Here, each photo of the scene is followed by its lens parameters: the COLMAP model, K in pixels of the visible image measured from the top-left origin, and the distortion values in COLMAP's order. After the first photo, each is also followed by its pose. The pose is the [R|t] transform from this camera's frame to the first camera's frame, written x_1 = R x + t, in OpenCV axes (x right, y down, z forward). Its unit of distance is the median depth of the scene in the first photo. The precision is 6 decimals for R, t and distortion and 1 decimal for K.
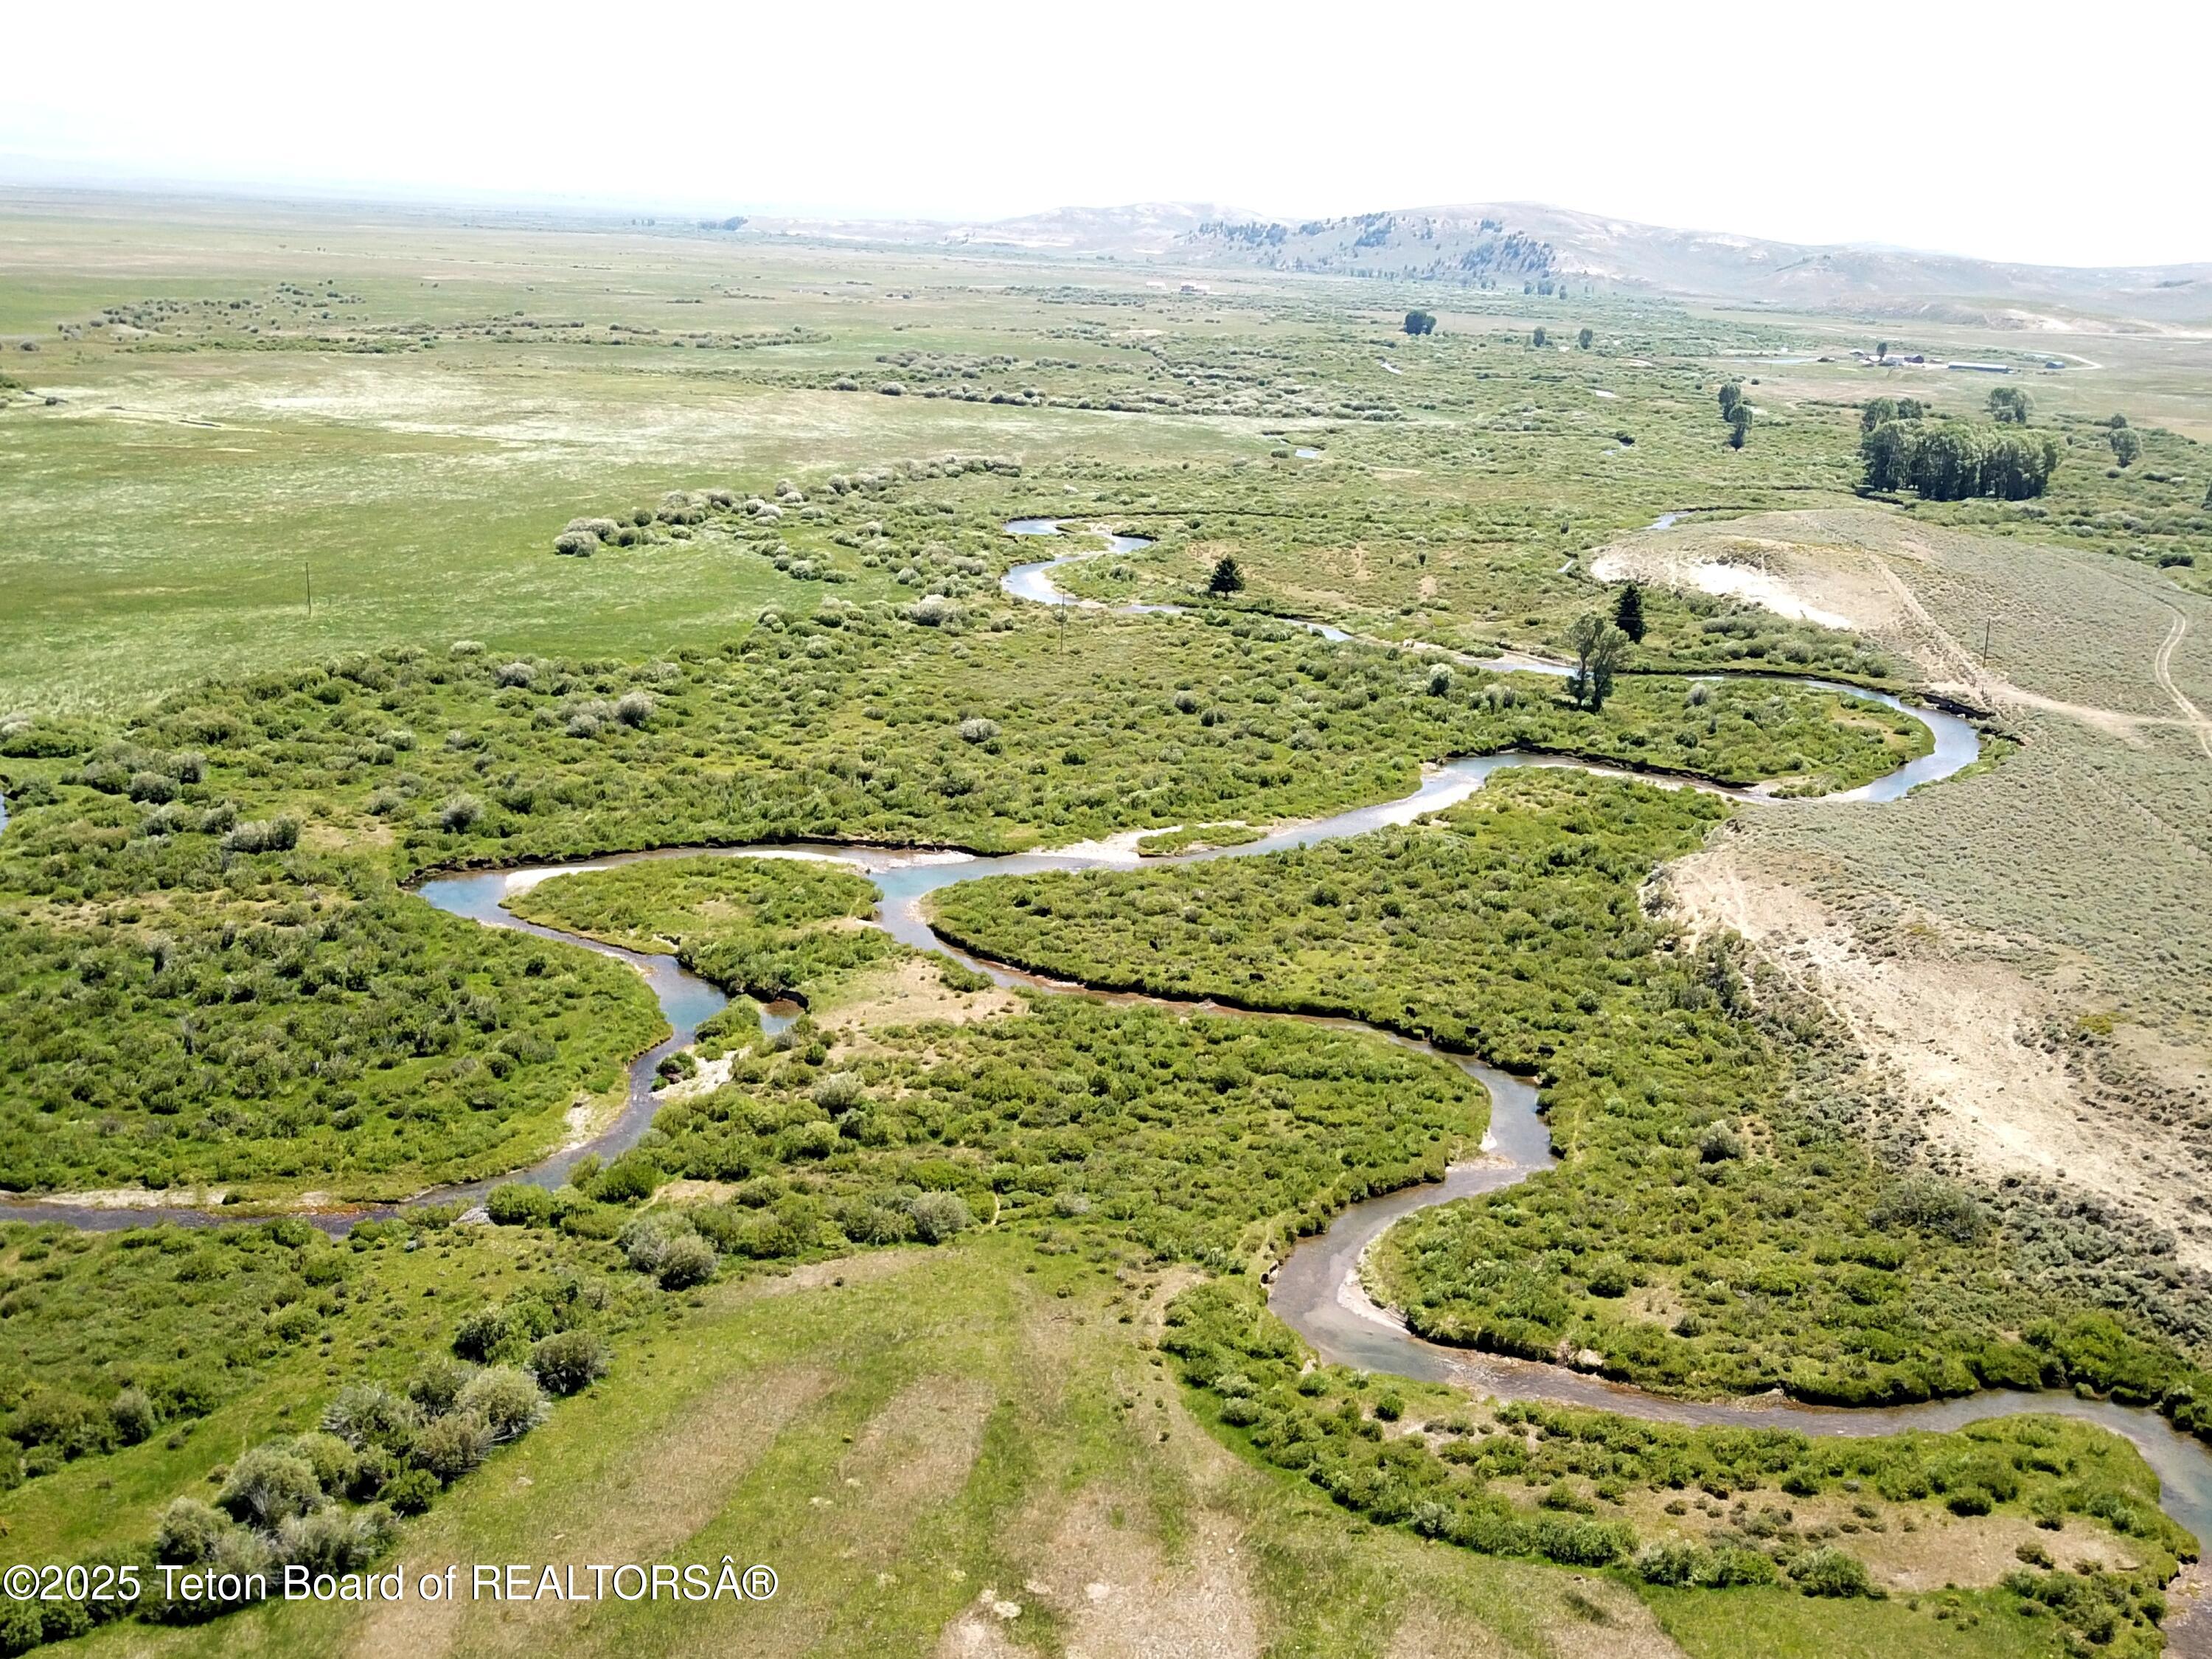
lens RADIAL K [[2411.9, 0, 1106.0], [0, 2411.9, 829.5], [0, 0, 1]] dist [0.086513, -0.261415]
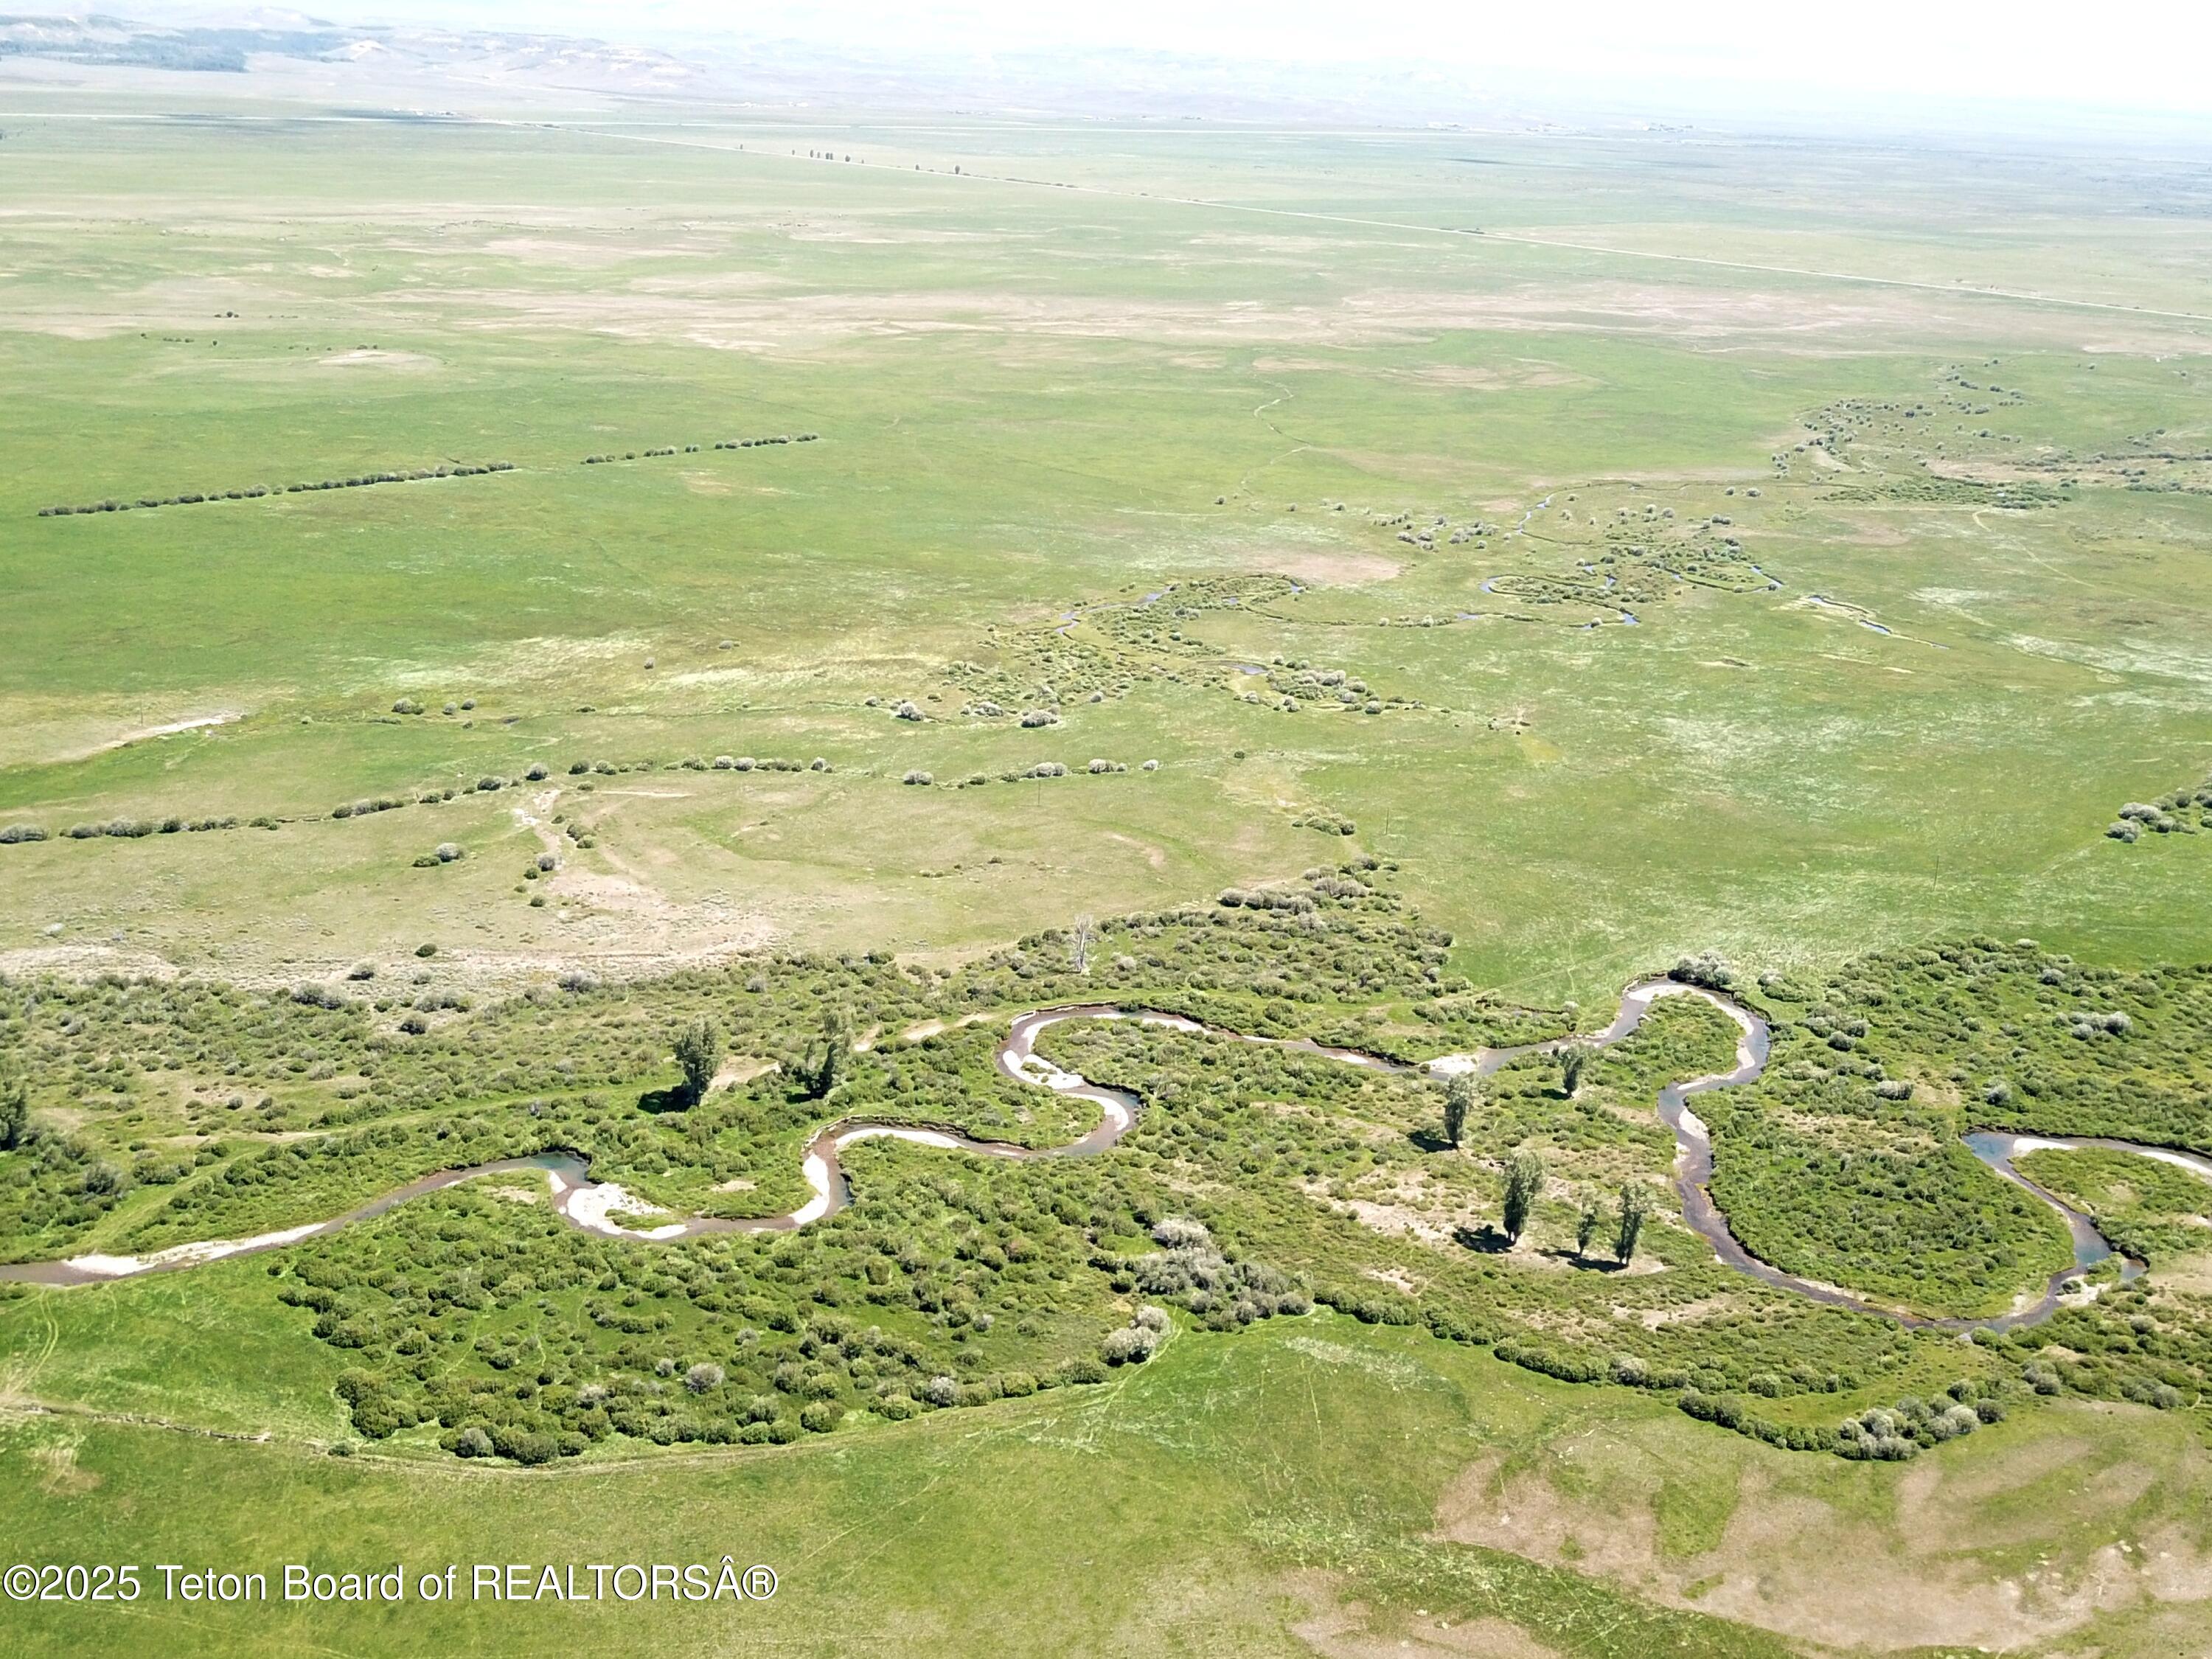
lens RADIAL K [[2411.9, 0, 1106.0], [0, 2411.9, 829.5], [0, 0, 1]] dist [0.086513, -0.261415]
pose [[0.799198, 0.179956, -0.573496, 0.291496], [-0.159548, 0.983416, 0.086245, -0.338667], [0.579505, 0.022574, 0.814656, -1.222852]]
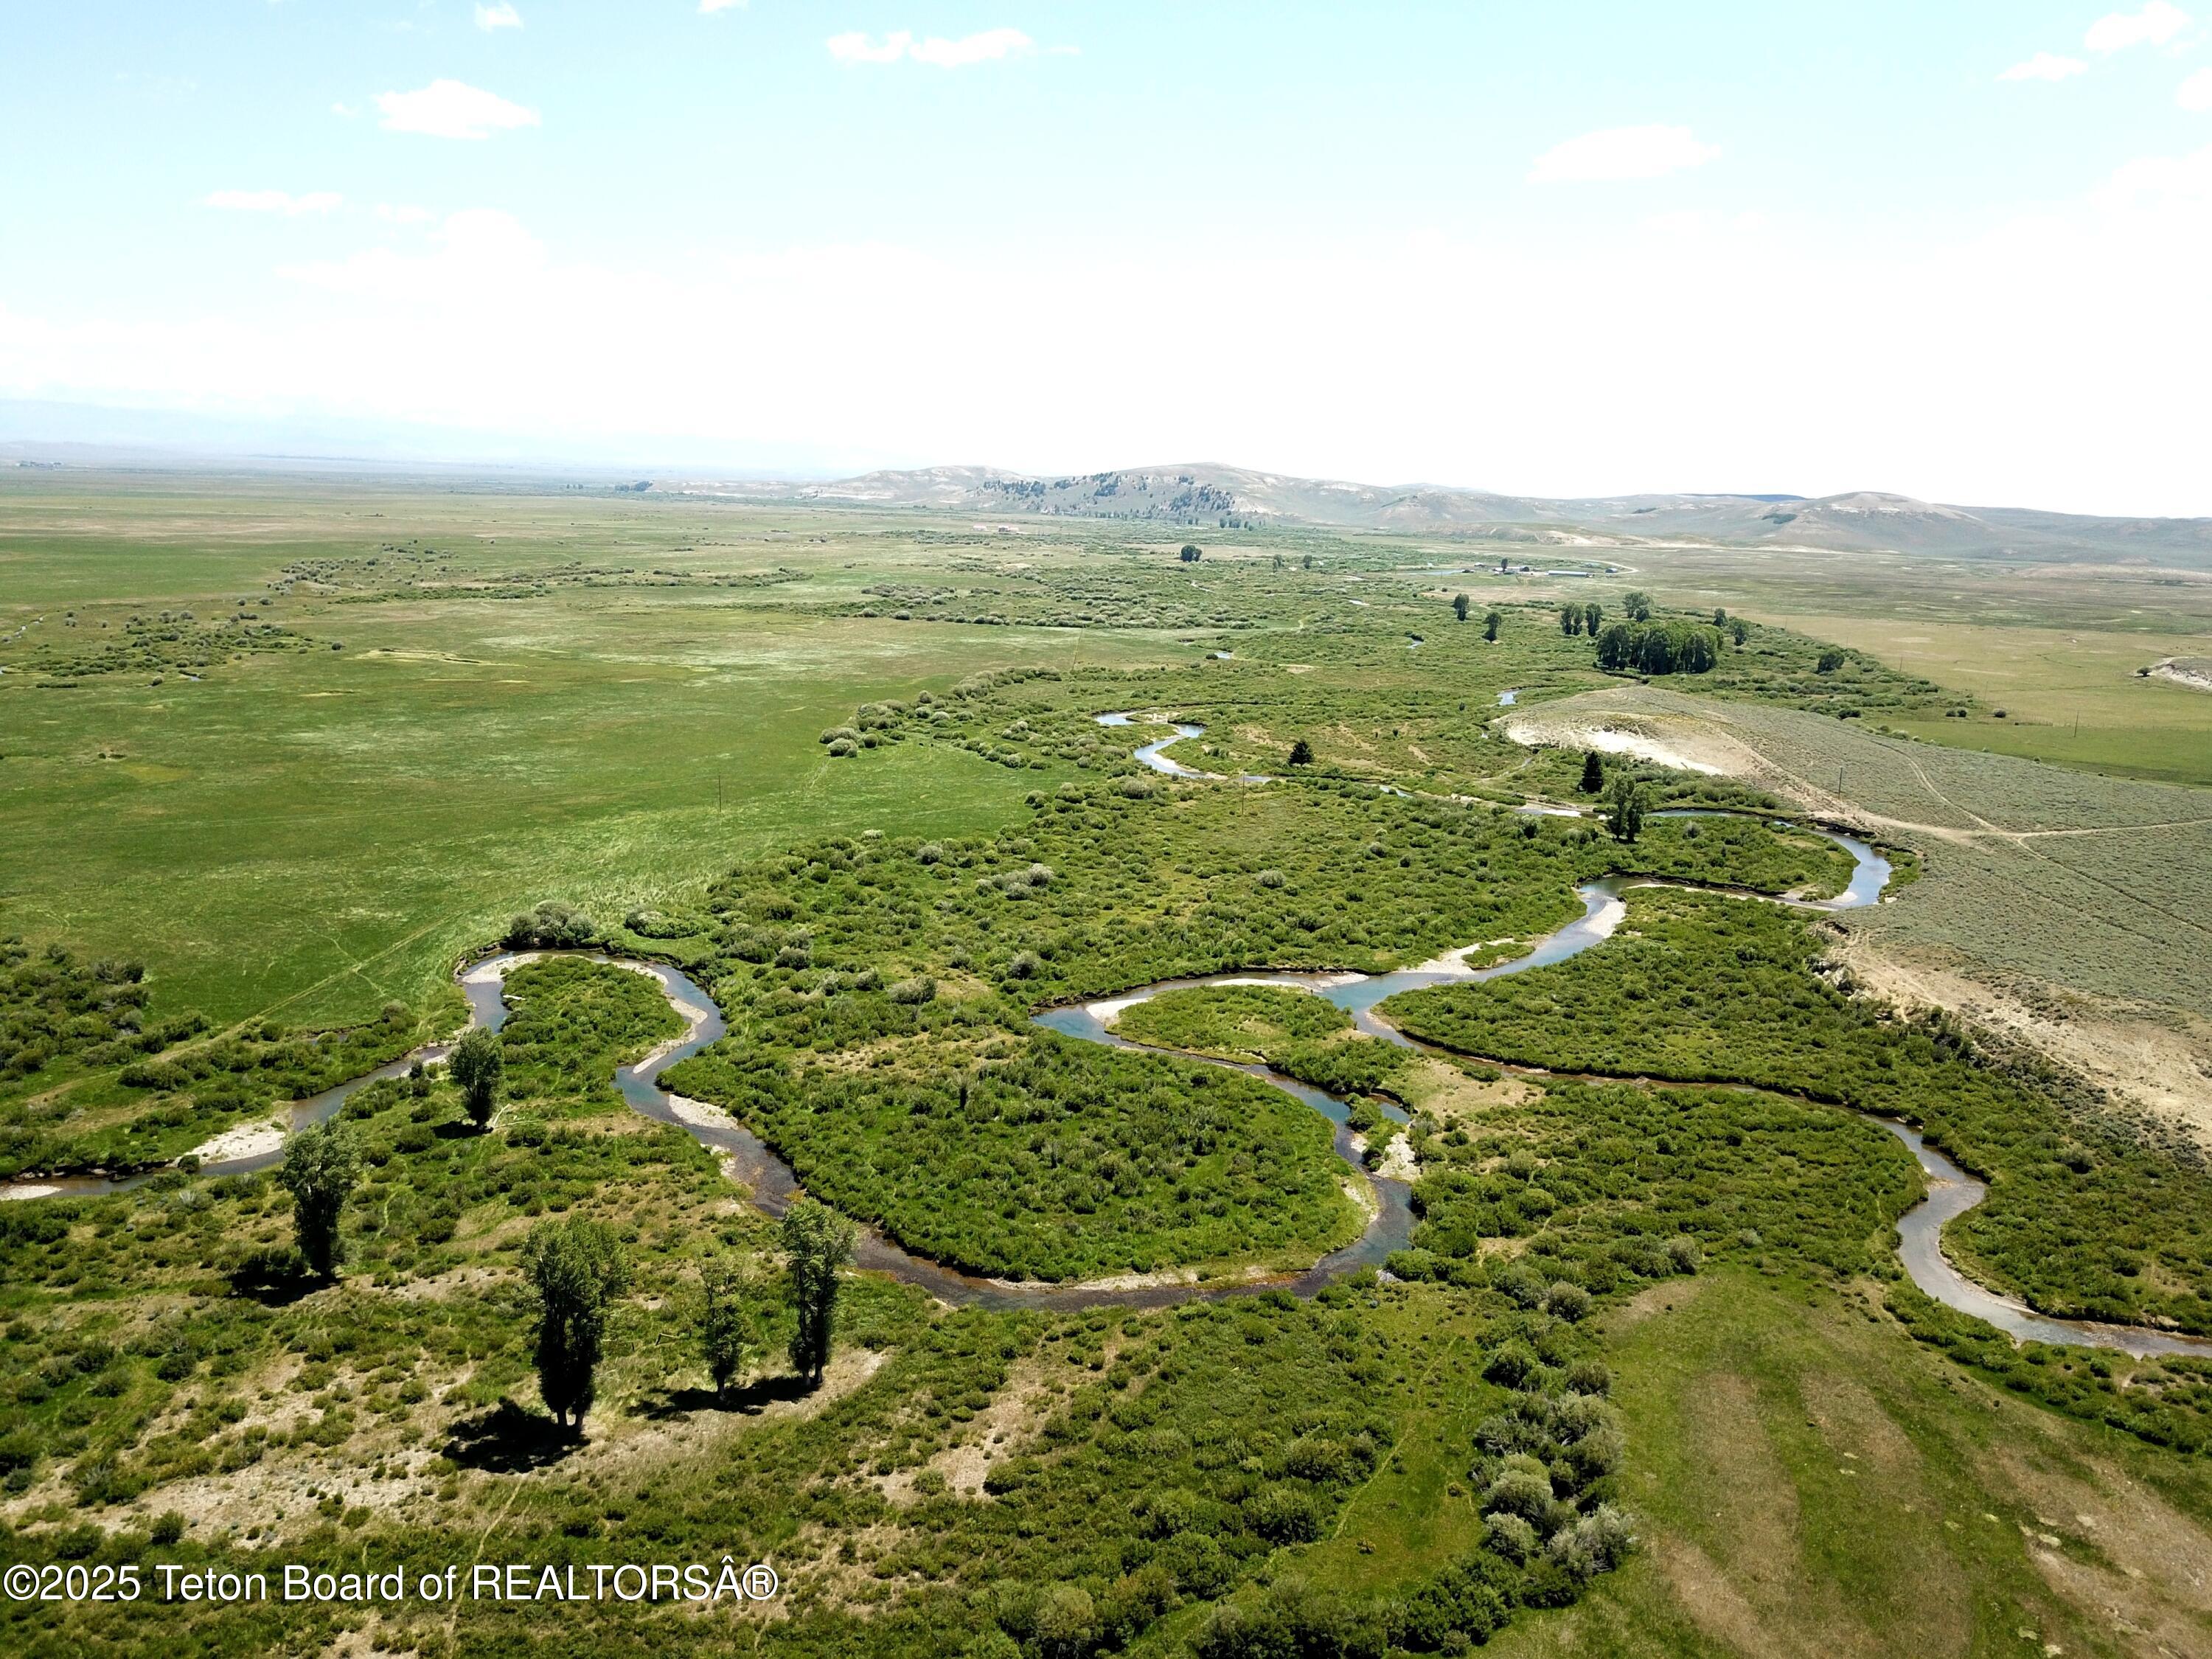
lens RADIAL K [[1703.0, 0, 1104.7], [0, 1703.0, 818.8], [0, 0, 1]] dist [0.005165, -0.002741]
pose [[0.991798, -0.041969, 0.120727, -0.434763], [0.047612, 0.997885, -0.044248, -0.059208], [-0.118615, 0.049634, 0.991699, 0.010637]]
